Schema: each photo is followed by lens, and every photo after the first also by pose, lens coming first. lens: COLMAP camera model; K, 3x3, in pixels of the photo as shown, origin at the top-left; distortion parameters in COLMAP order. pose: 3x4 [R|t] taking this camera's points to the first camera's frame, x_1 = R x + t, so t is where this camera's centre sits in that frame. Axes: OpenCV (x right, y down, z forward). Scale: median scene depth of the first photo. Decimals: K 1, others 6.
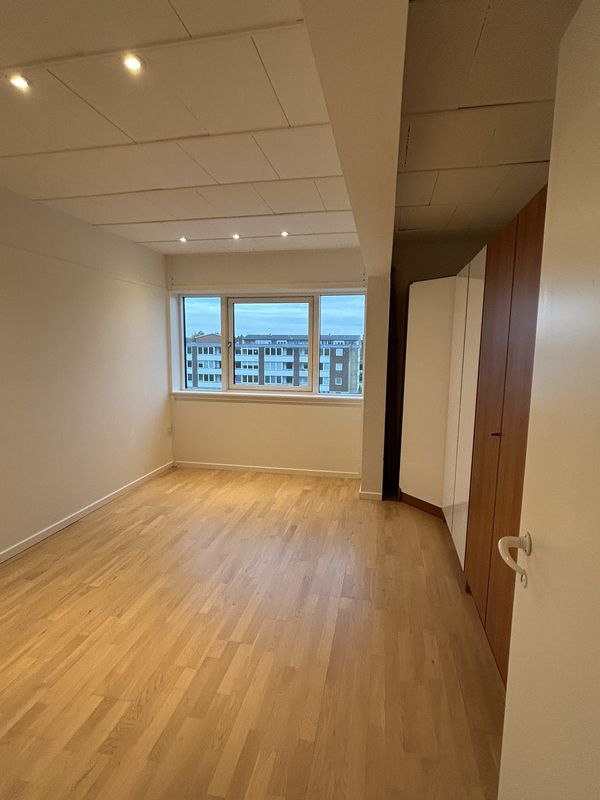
lens RADIAL K [[399.9, 0, 299.1], [0, 399.9, 397.7], [0, 0, 1]] dist [0.000975, 0.000445]
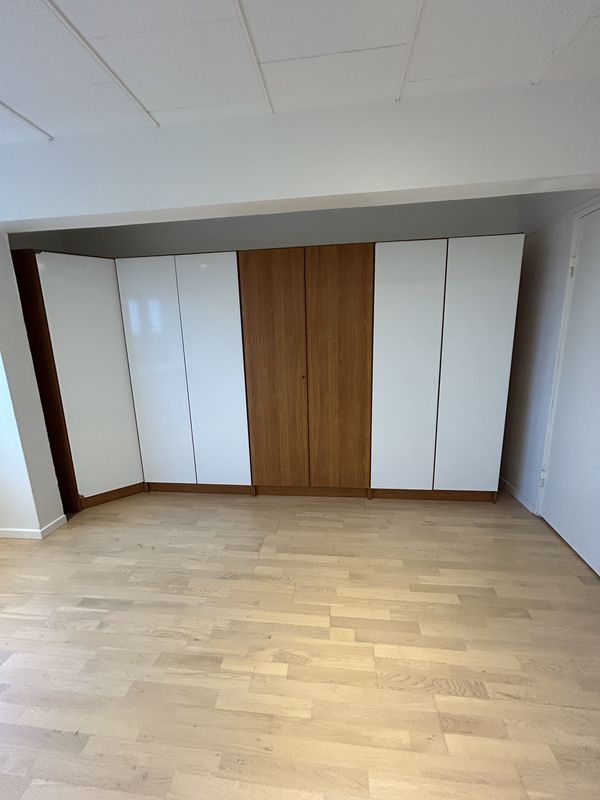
lens RADIAL K [[322.8, 0, 302.0], [0, 322.8, 402.4], [0, 0, 1]] dist [0.002255, -0.000511]
pose [[-0.088109, -0.214187, 0.972811, -0.894248], [0.147981, 0.962958, 0.225420, -0.115583], [-0.985058, 0.163819, -0.053150, 1.114646]]
